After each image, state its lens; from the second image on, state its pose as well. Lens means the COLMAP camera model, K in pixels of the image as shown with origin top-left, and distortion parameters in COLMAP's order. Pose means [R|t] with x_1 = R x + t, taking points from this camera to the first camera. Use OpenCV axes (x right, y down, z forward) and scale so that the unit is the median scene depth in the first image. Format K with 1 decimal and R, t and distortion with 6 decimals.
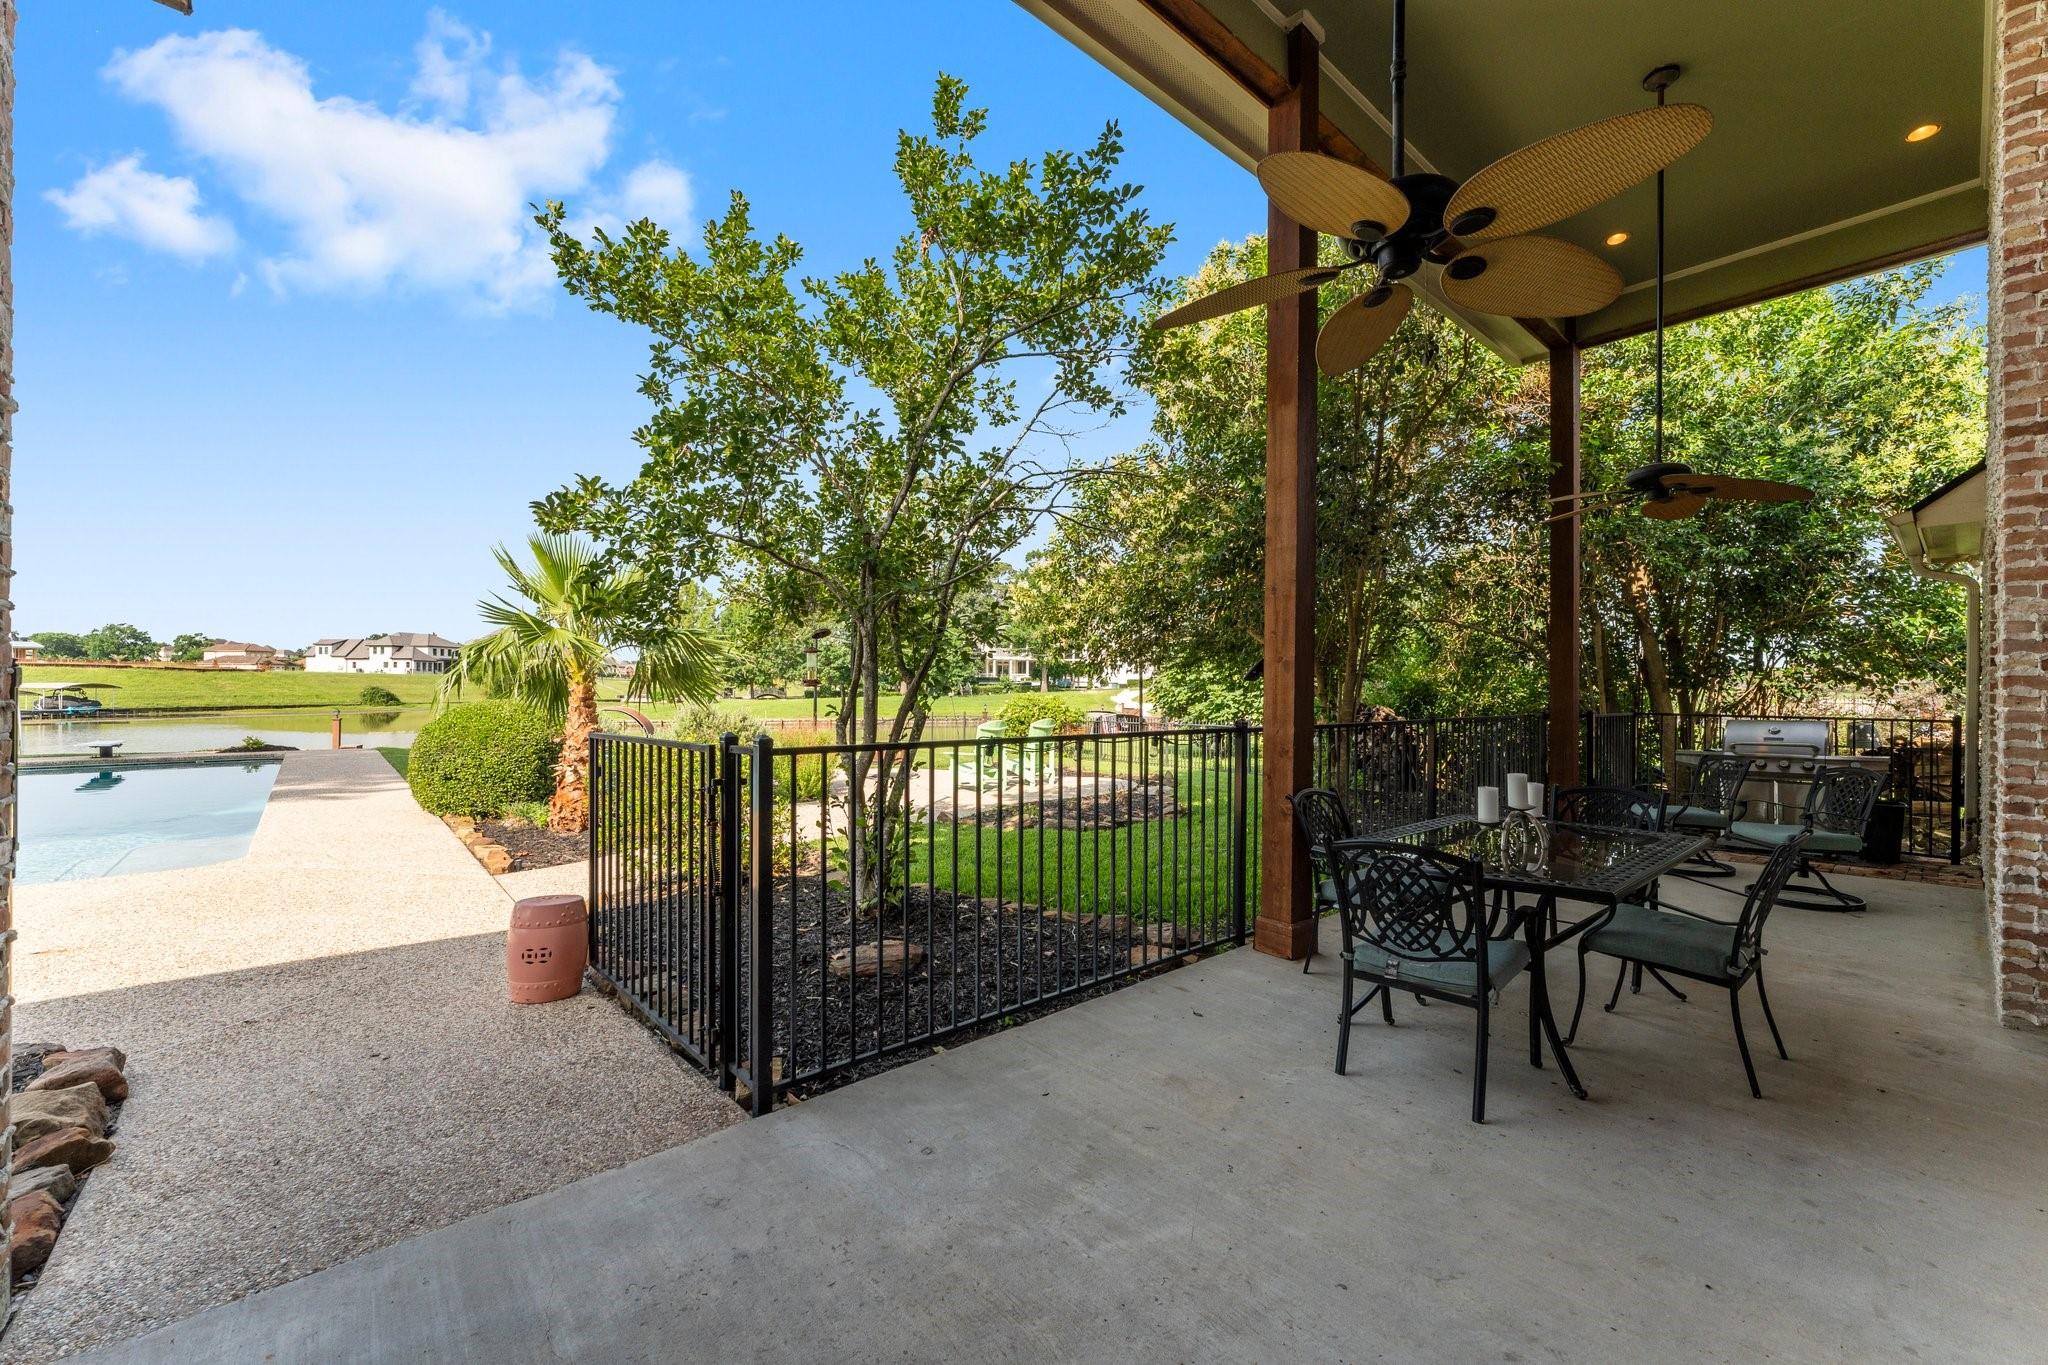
lens RADIAL K [[811.2, 0, 1033.6], [0, 811.2, 682.7], [0, 0, 1]] dist [0.001734, -0.000204]
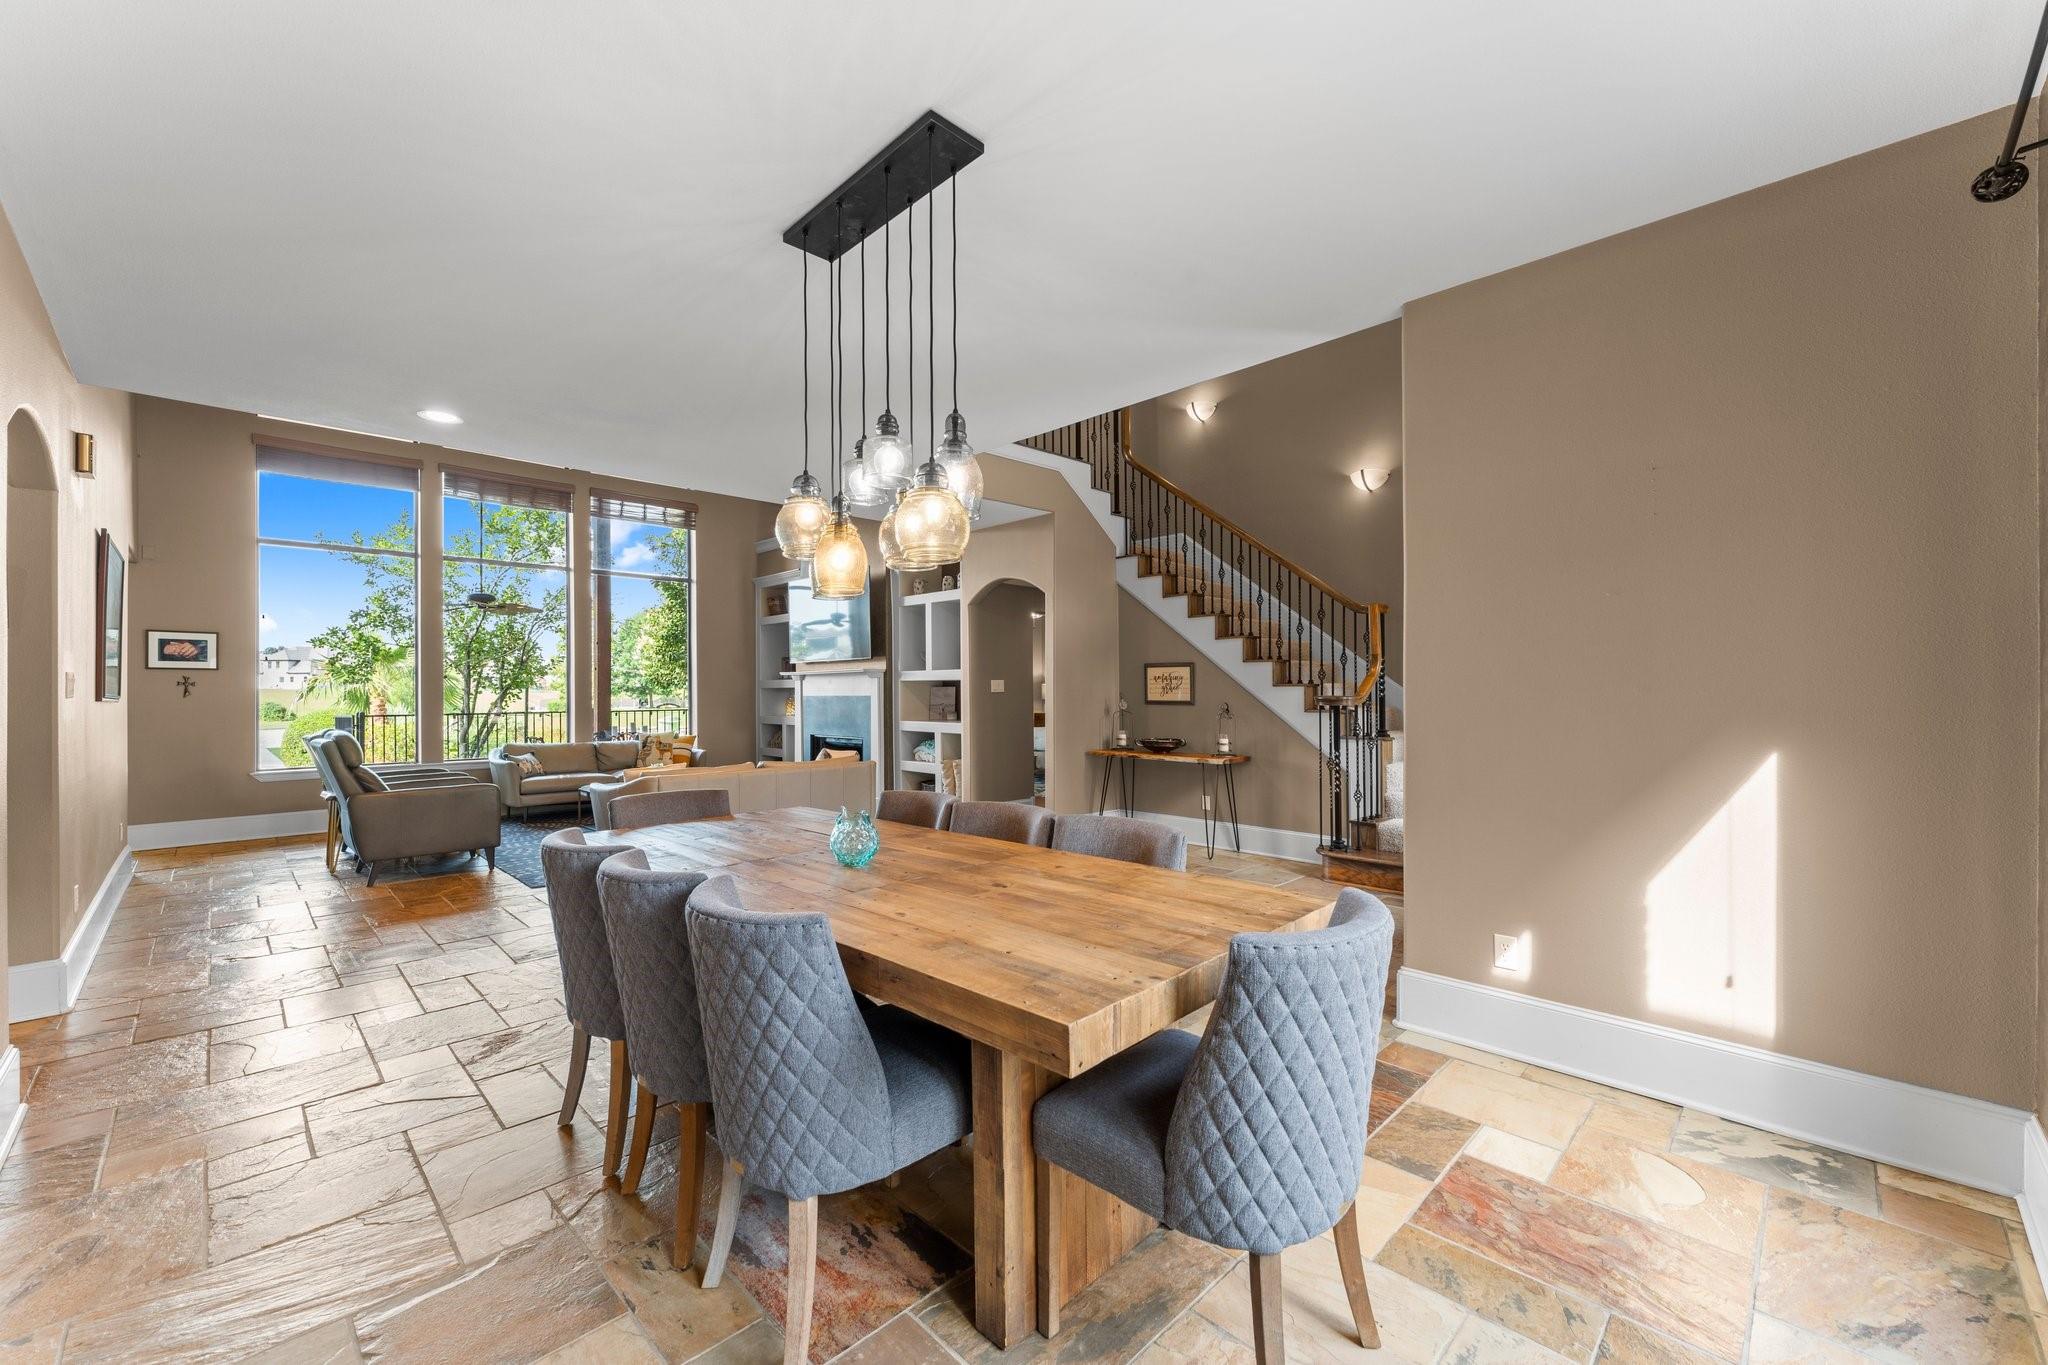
lens RADIAL K [[811.2, 0, 1026.4], [0, 811.2, 693.0], [0, 0, 1]] dist [0.001734, -0.000204]
pose [[0.997680, -0.013624, 0.066699, 0.799208], [0.013242, 0.999893, 0.006167, -0.002488], [-0.066775, -0.005270, 0.997754, -0.951656]]
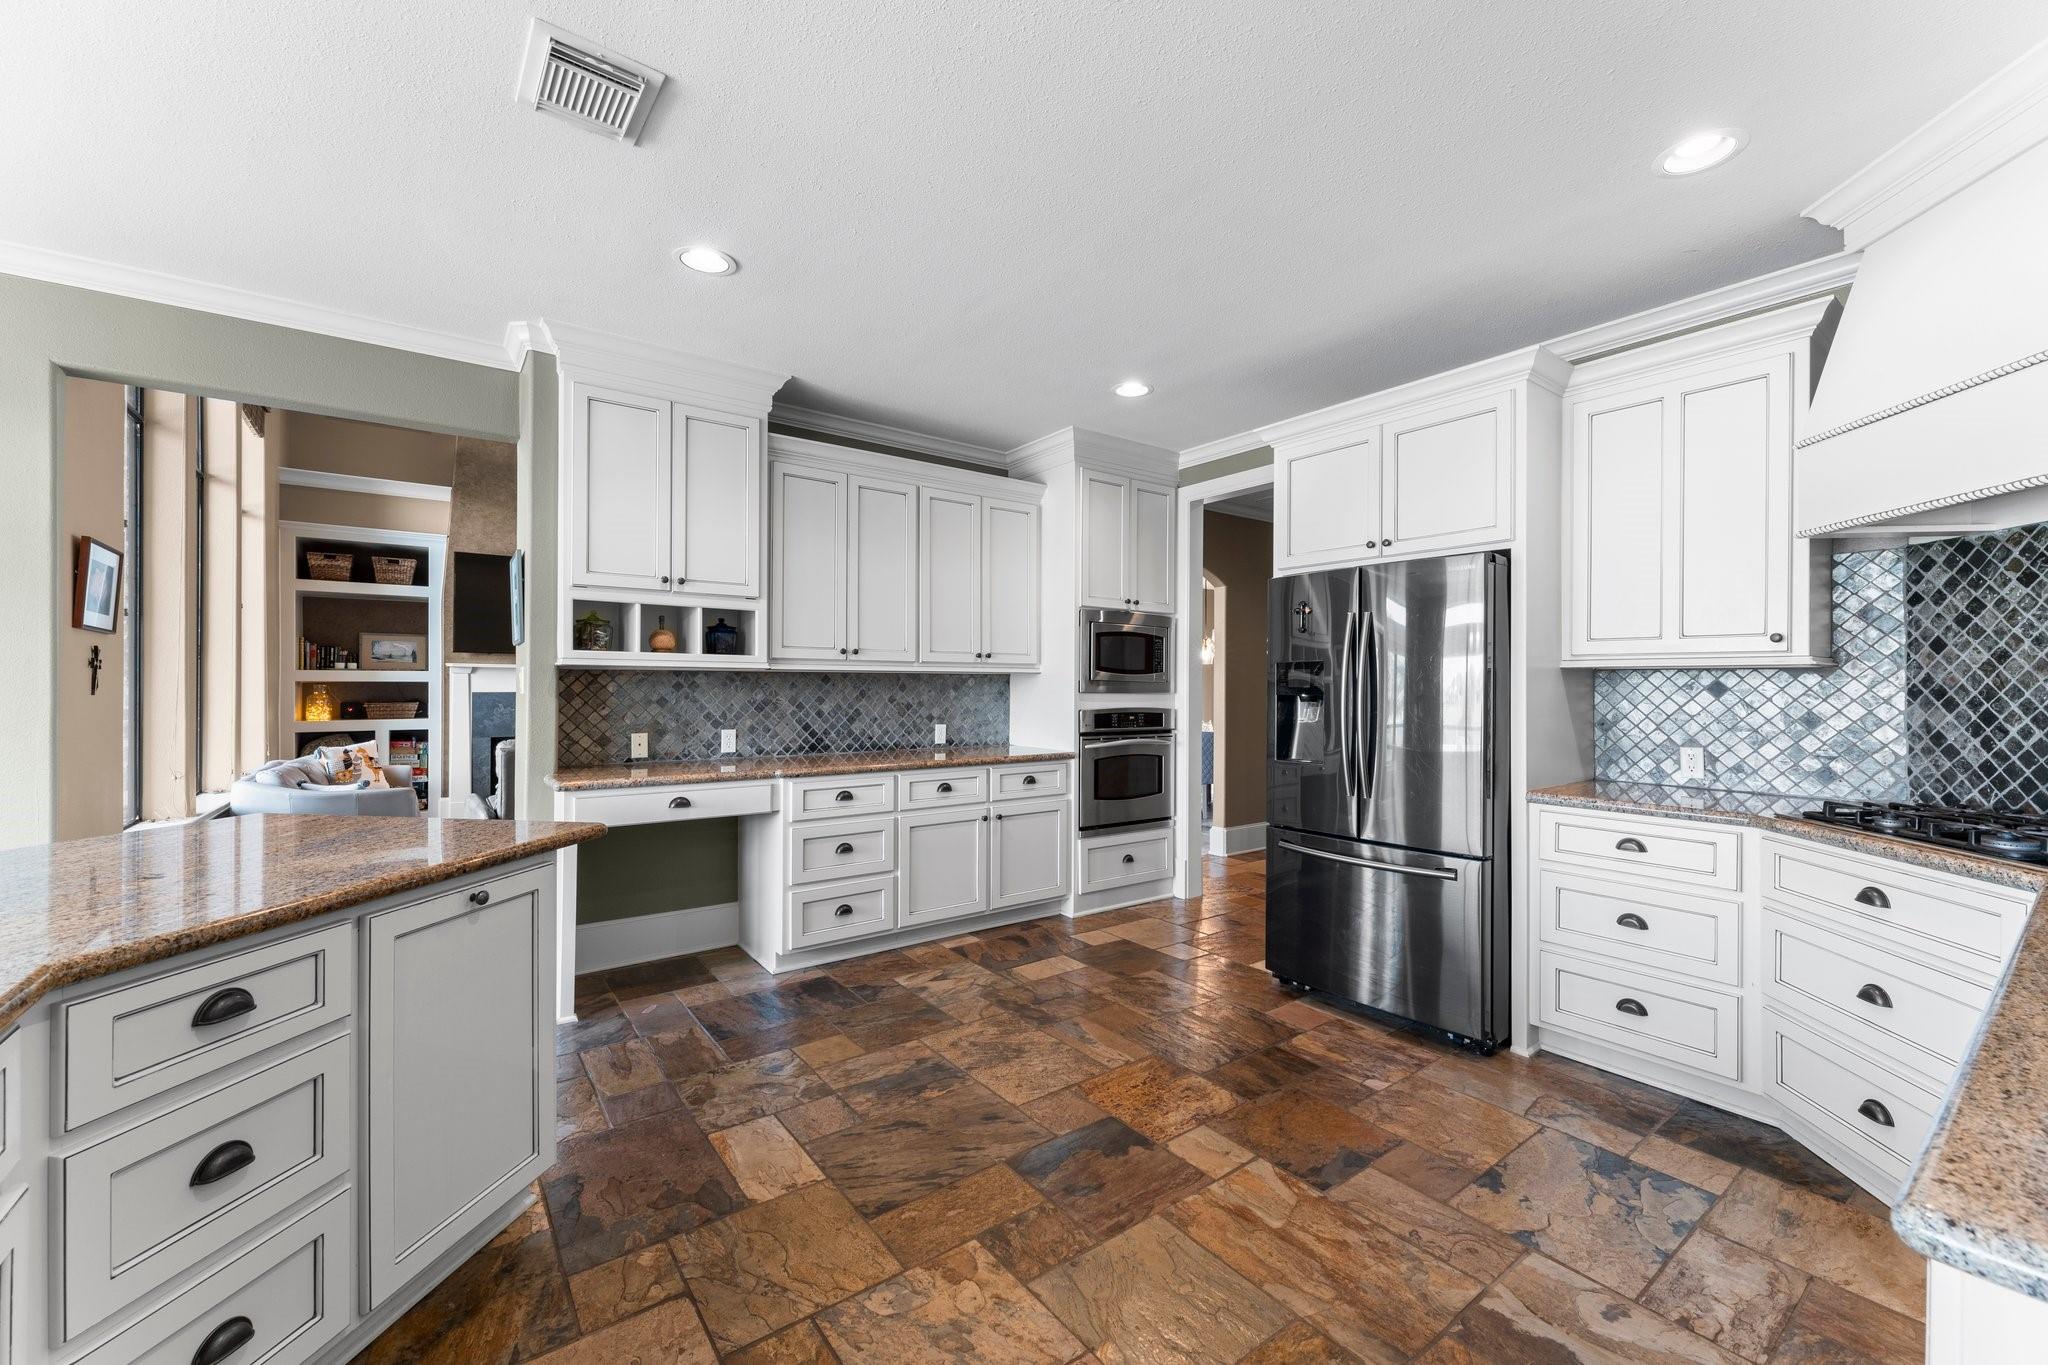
lens RADIAL K [[811.2, 0, 1022.6], [0, 811.2, 682.5], [0, 0, 1]] dist [0.001734, -0.000204]
pose [[0.081059, -0.002515, 0.996706, -0.303436], [-0.005035, 0.999983, 0.002932, -0.012850], [-0.996697, -0.005256, 0.081045, -0.525008]]
